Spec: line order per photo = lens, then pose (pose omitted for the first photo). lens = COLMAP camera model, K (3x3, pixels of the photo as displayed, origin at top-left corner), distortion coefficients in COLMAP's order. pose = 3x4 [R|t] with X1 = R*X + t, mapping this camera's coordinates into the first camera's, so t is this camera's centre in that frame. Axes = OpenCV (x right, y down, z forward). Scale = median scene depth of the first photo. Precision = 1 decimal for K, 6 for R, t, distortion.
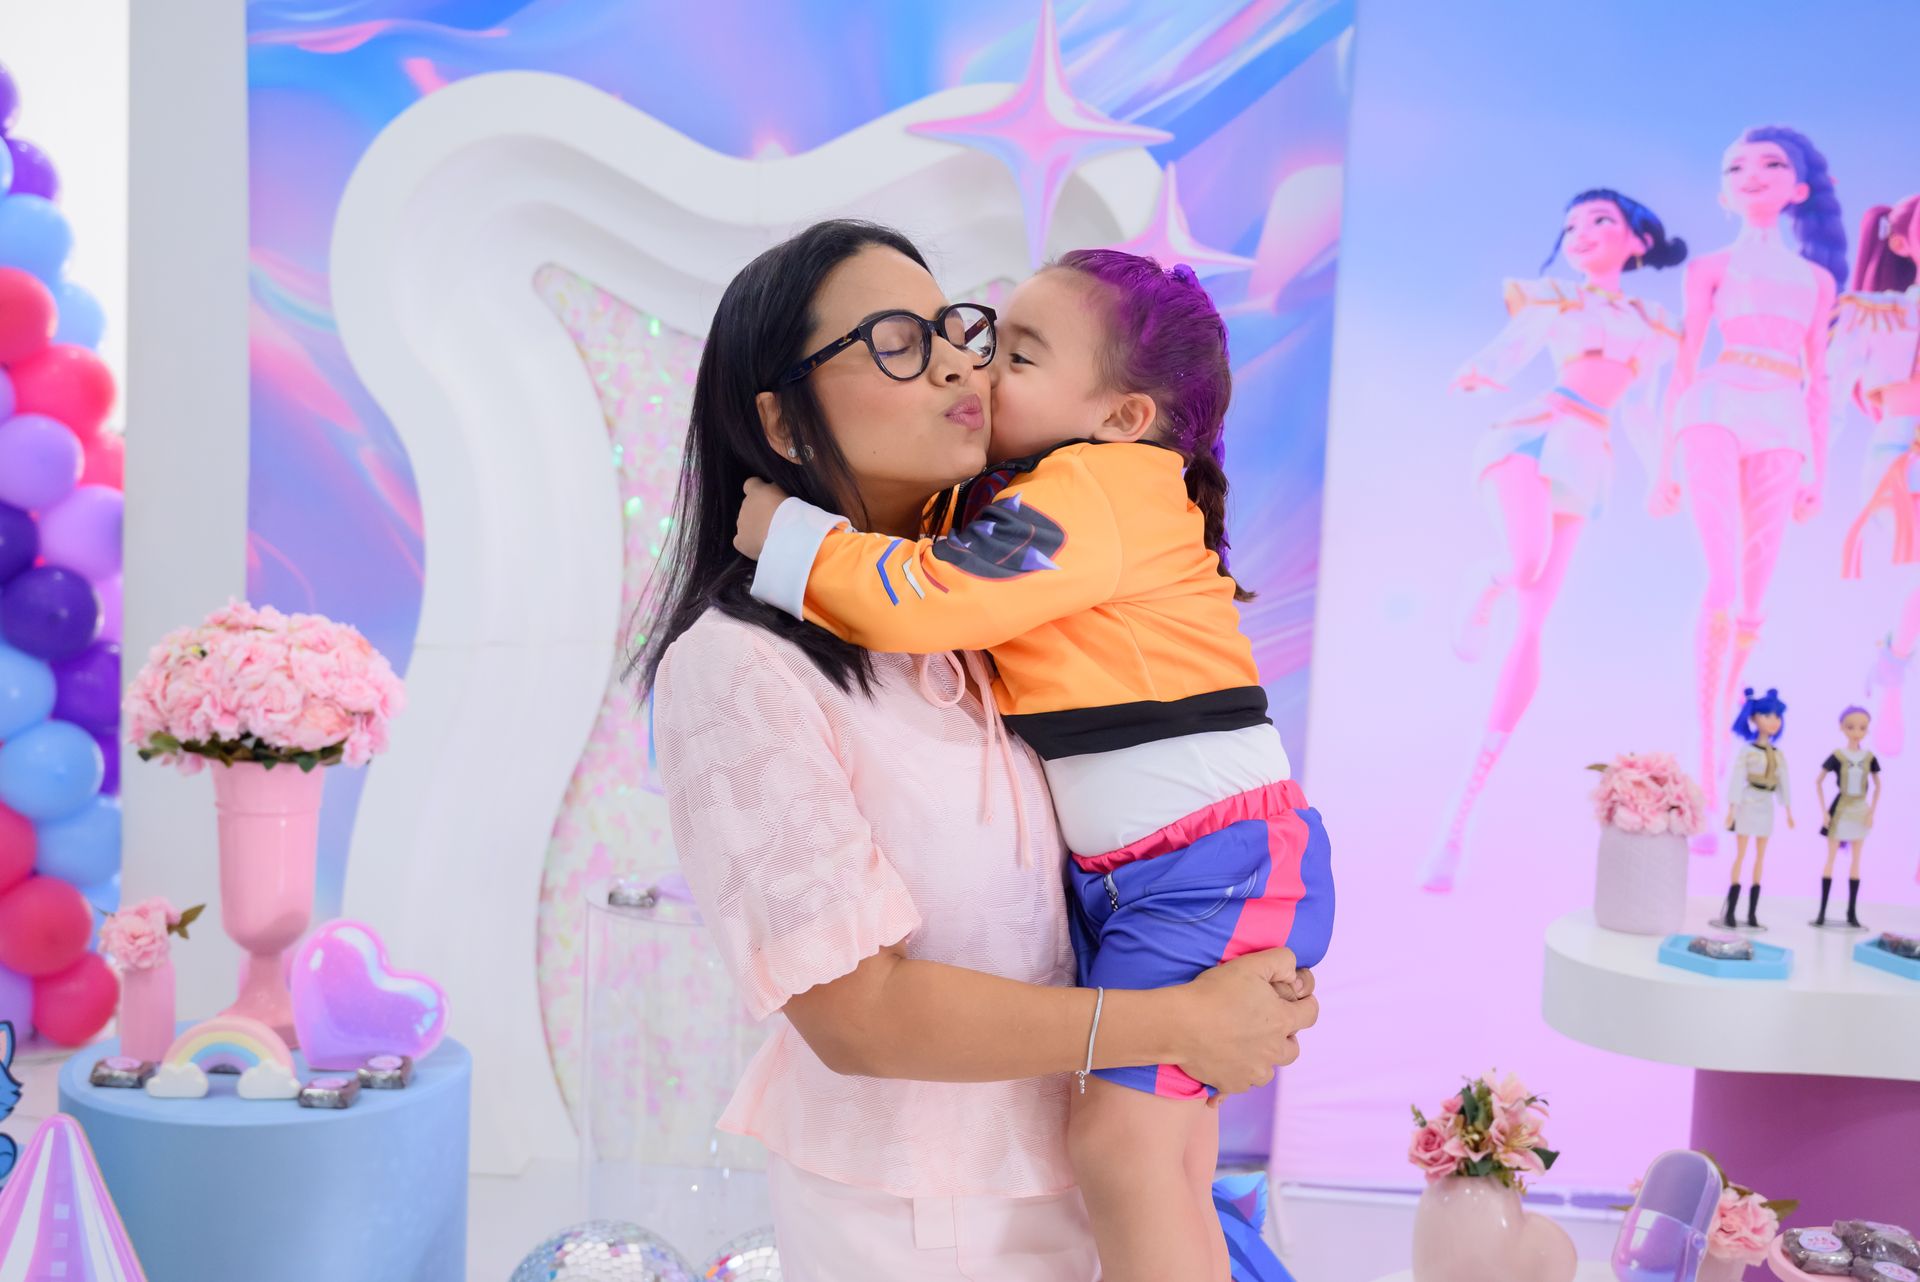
lens RADIAL K [[2159.4, 0, 925.3], [0, 2159.4, 631.7], [0, 0, 1]] dist [-0.001631, 0.024796]
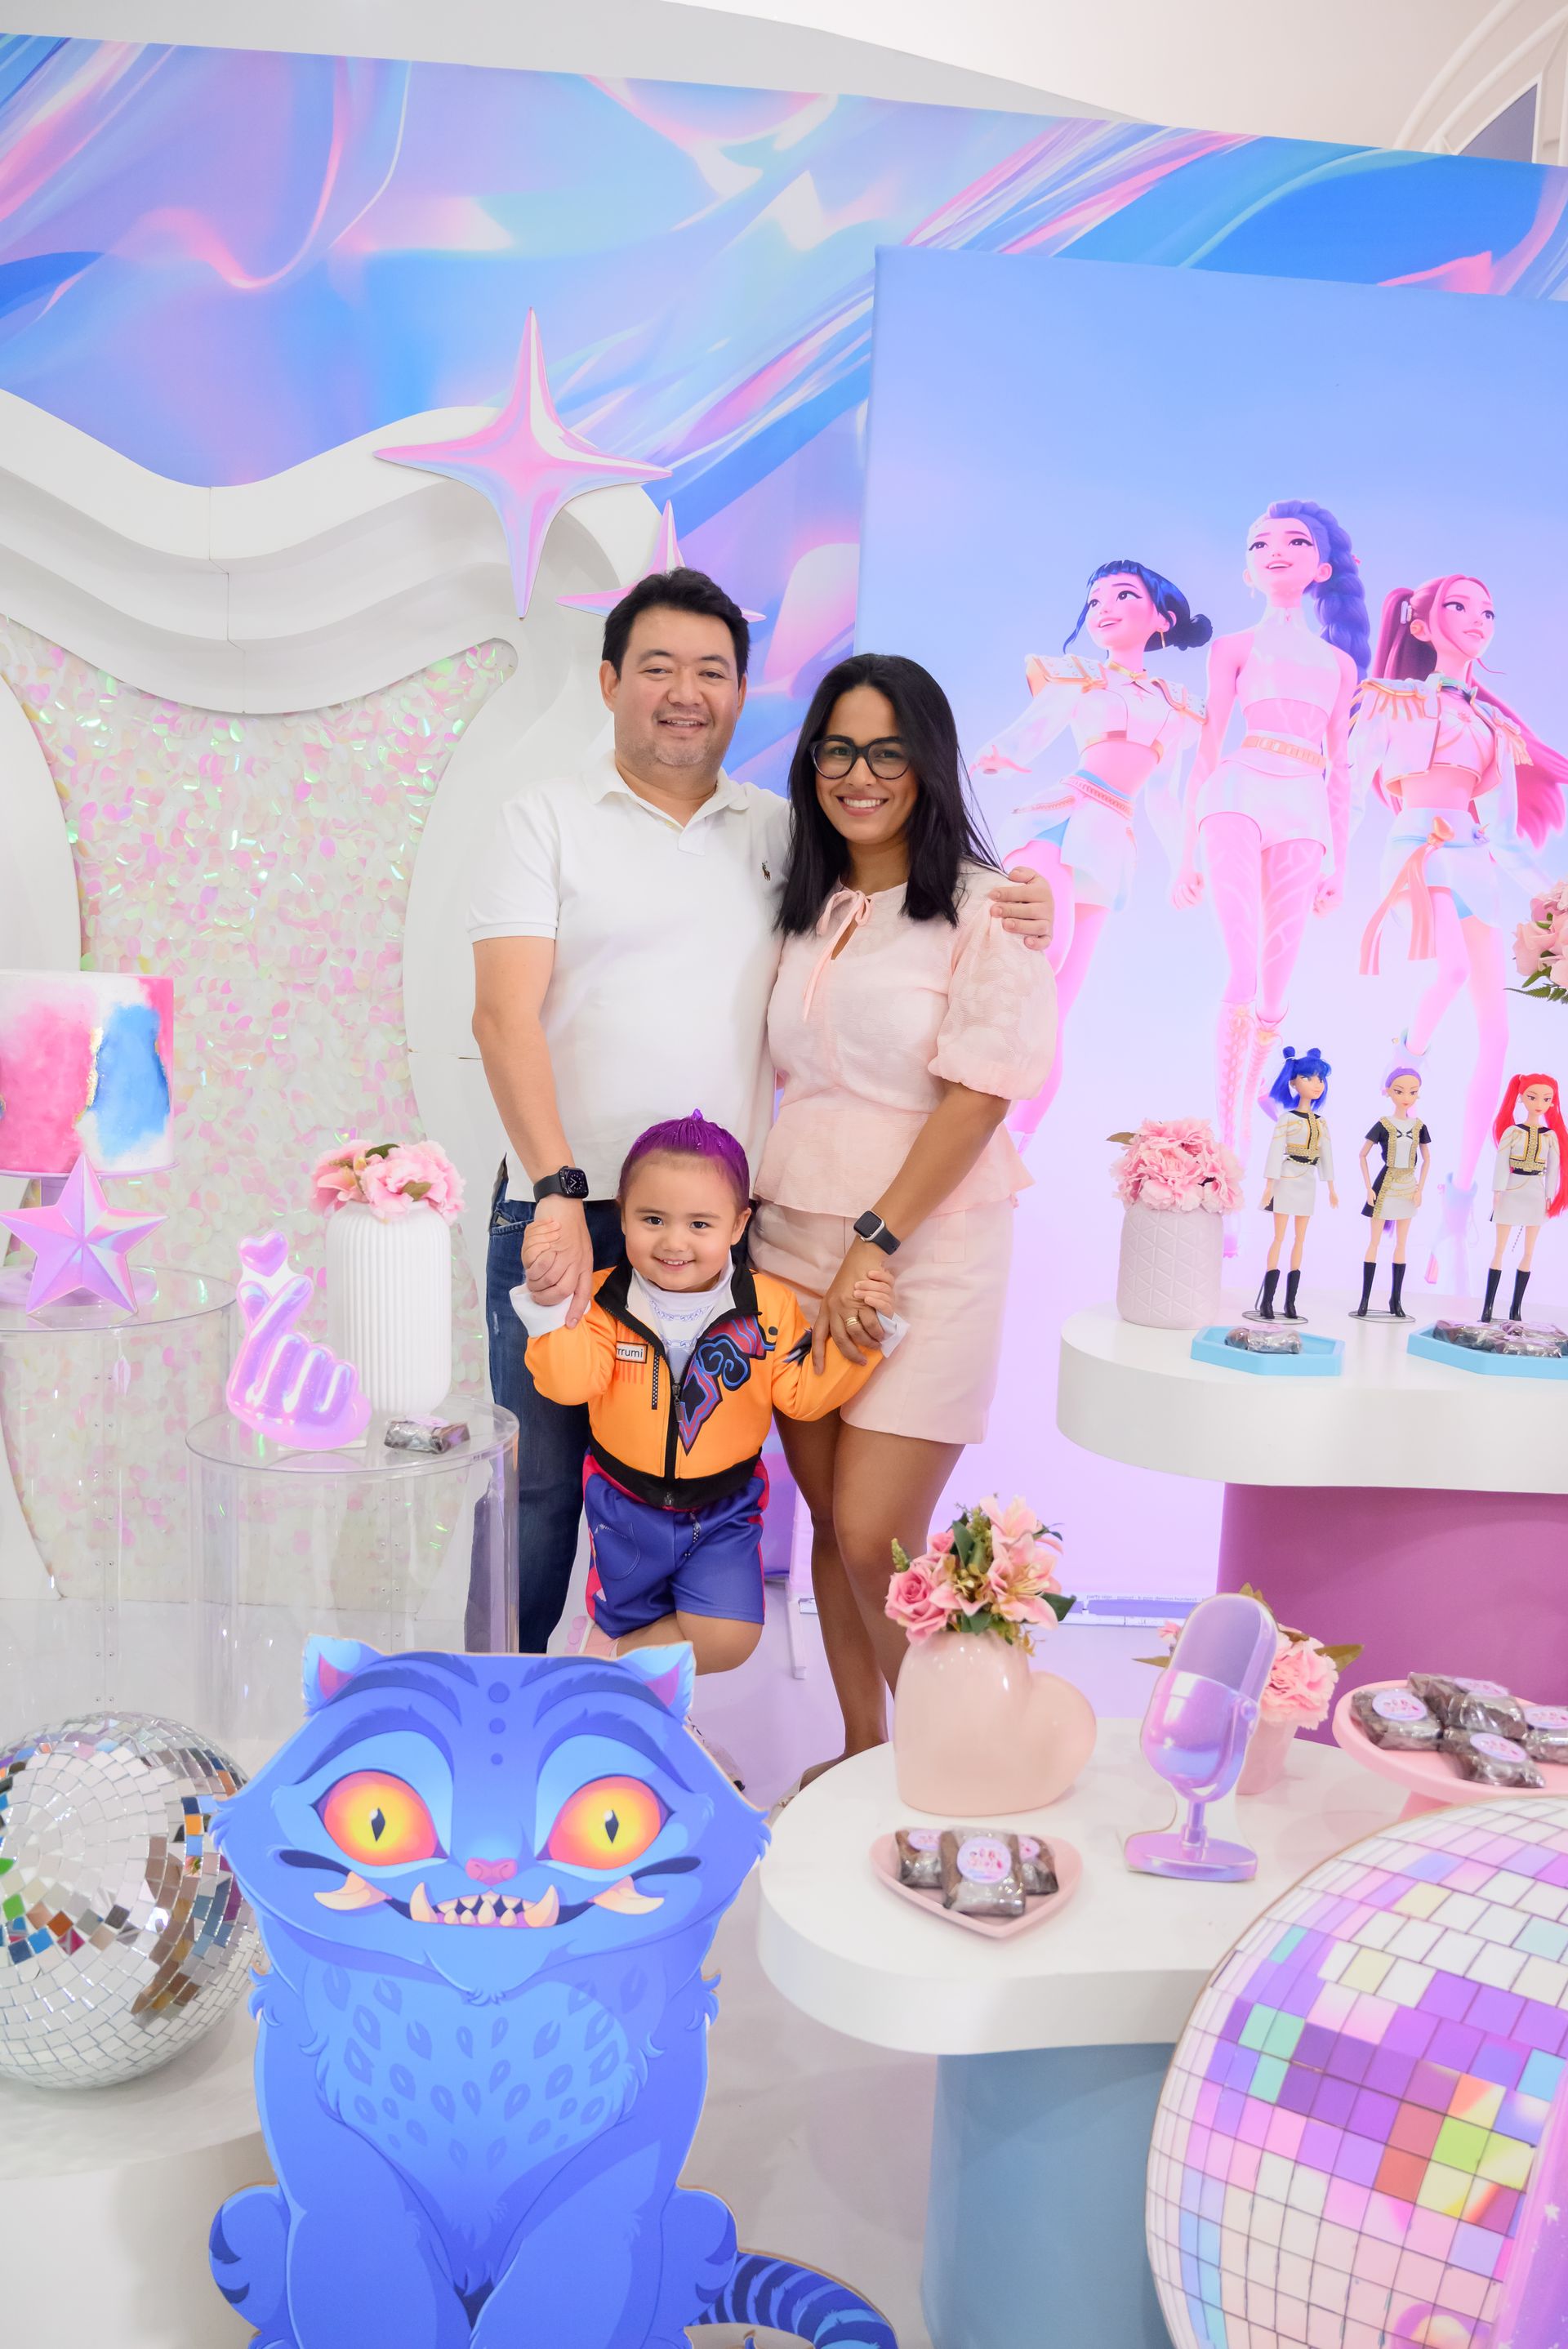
lens RADIAL K [[1768.4, 0, 791.7], [0, 1768.4, 1158.6], [0, 0, 1]] dist [-0.011100, 0.006763]
pose [[0.992533, -0.002121, 0.121961, 0.080674], [-0.000845, 0.999705, 0.024257, 0.046998], [-0.121976, -0.024179, 0.992238, 0.270265]]
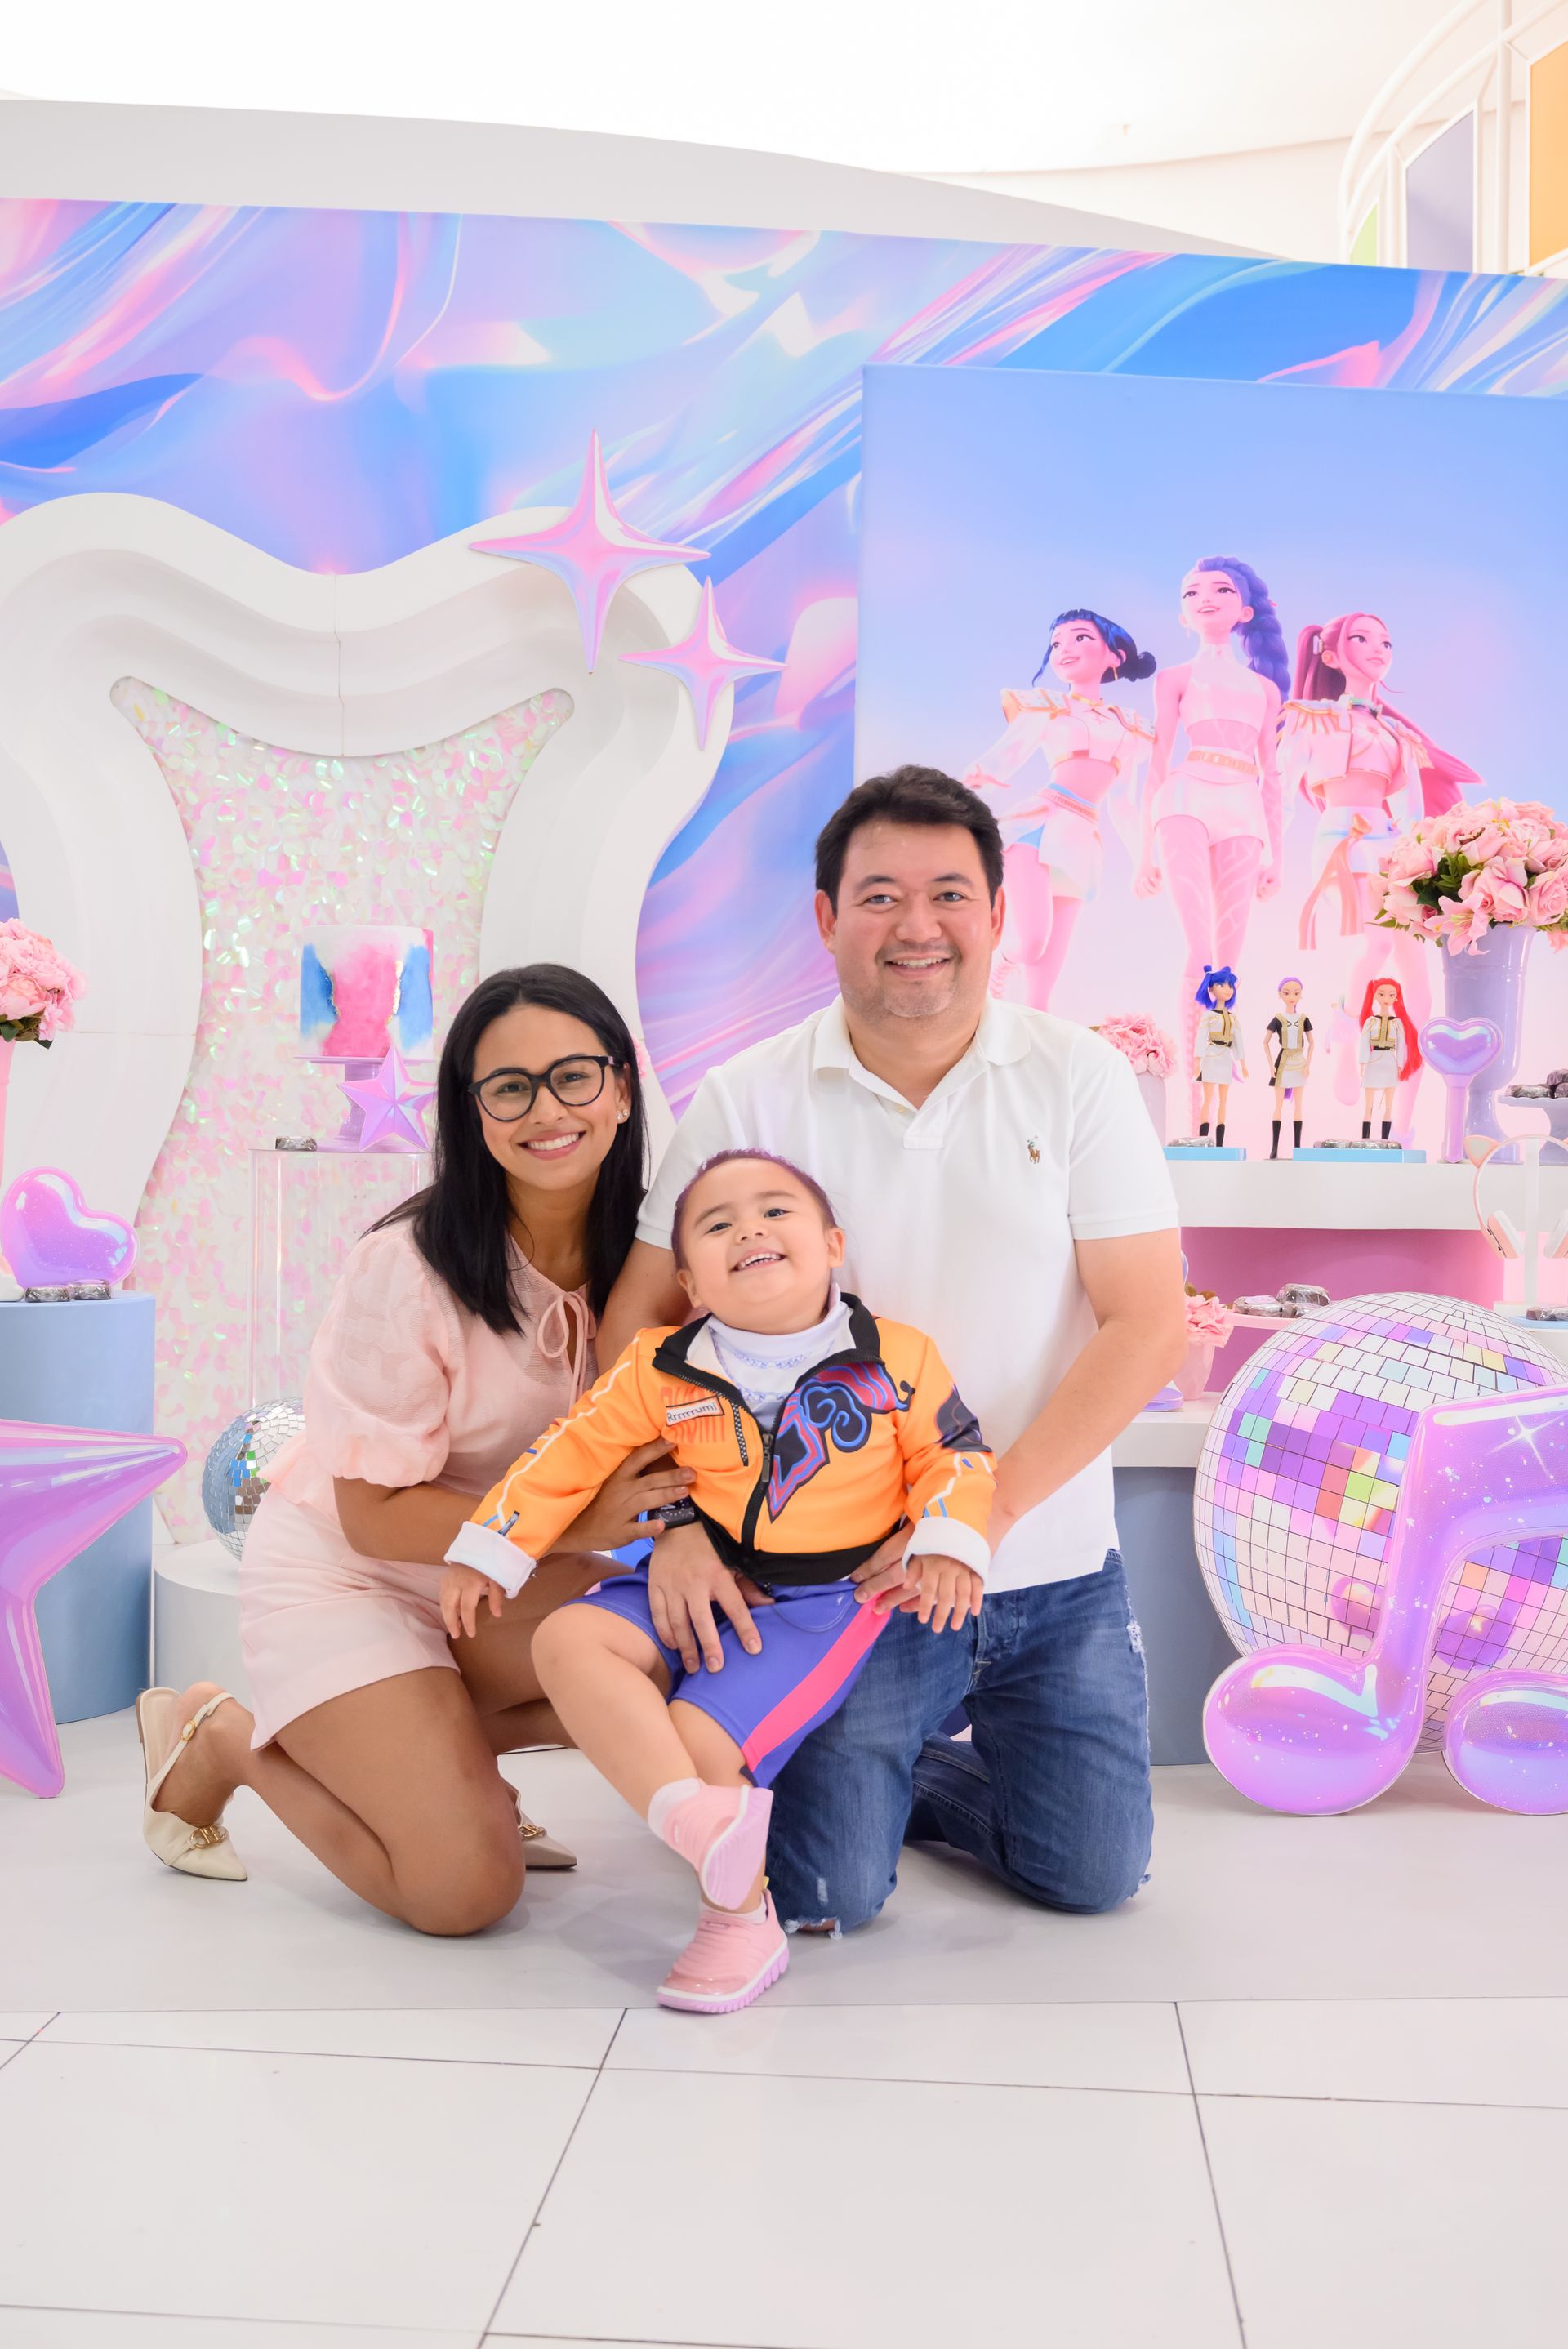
lens RADIAL K [[2649.7, 0, 772.8], [0, 2649.7, 1142.2], [0, 0, 1]] dist [-0.007359, 0.040115]
pose [[0.985729, -0.025065, 0.166466, -0.100546], [0.038068, 0.996427, -0.075391, 0.200755], [-0.163981, 0.080652, 0.983161, -0.376308]]
